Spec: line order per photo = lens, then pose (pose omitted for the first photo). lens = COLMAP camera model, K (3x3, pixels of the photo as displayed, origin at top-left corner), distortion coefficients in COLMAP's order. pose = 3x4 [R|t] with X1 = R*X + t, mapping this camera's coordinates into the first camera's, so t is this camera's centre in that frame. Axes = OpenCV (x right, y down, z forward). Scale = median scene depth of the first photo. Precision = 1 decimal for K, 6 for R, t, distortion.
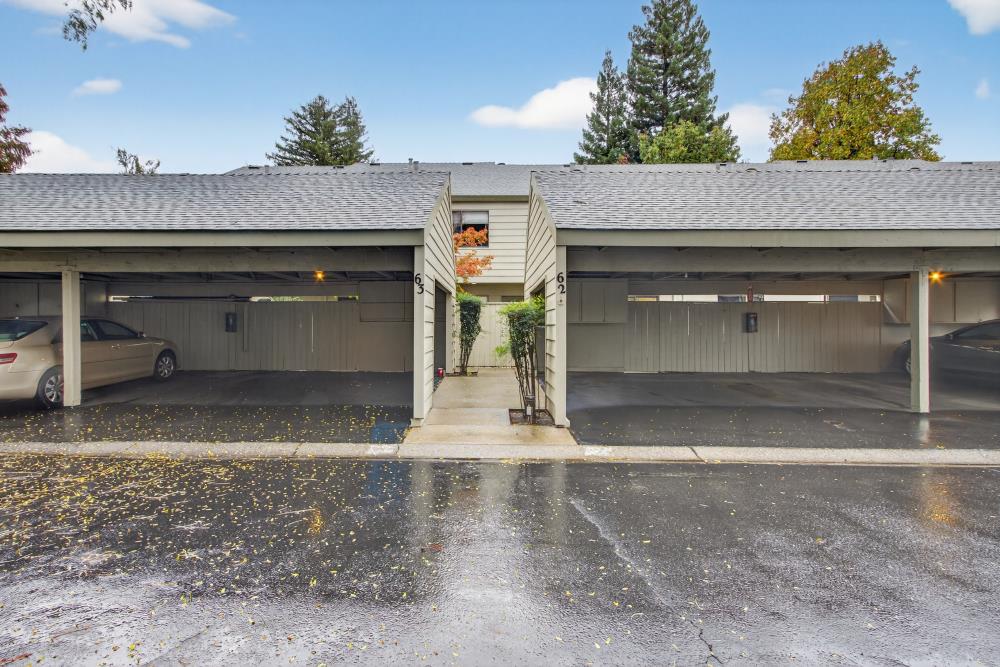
lens RADIAL K [[471.9, 0, 499.6], [0, 471.9, 333.8], [0, 0, 1]] dist [-0.001045, 0.005704]
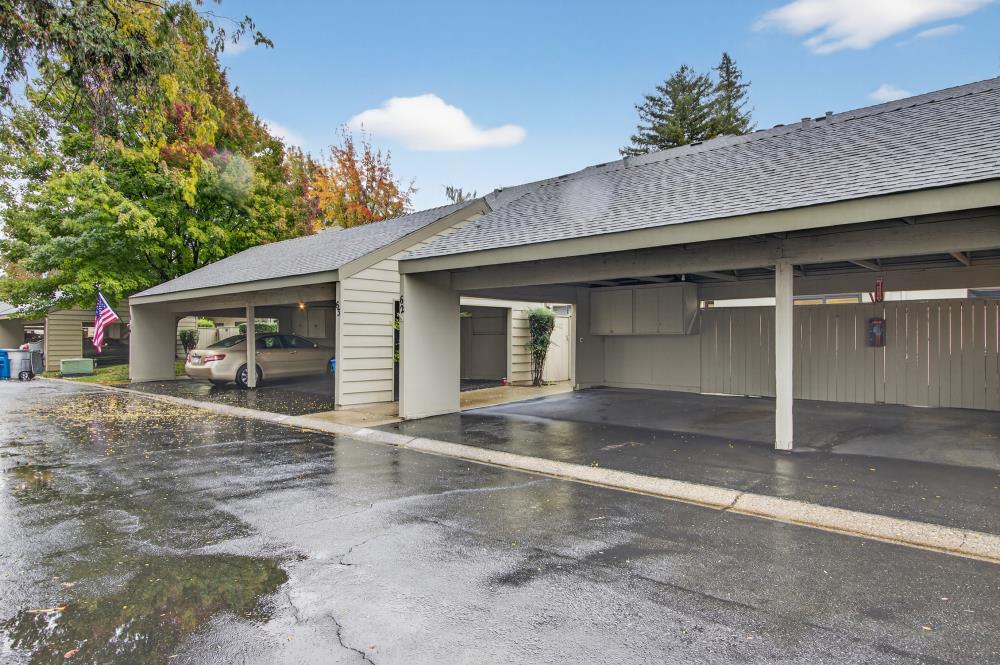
lens RADIAL K [[584.1, 0, 501.3], [0, 584.1, 332.9], [0, 0, 1]] dist [0.004305, 0.000745]
pose [[0.763755, -0.008873, -0.645446, 0.663816], [-0.007750, 0.999707, -0.022914, 0.001338], [0.645460, 0.022503, 0.763462, -0.005594]]
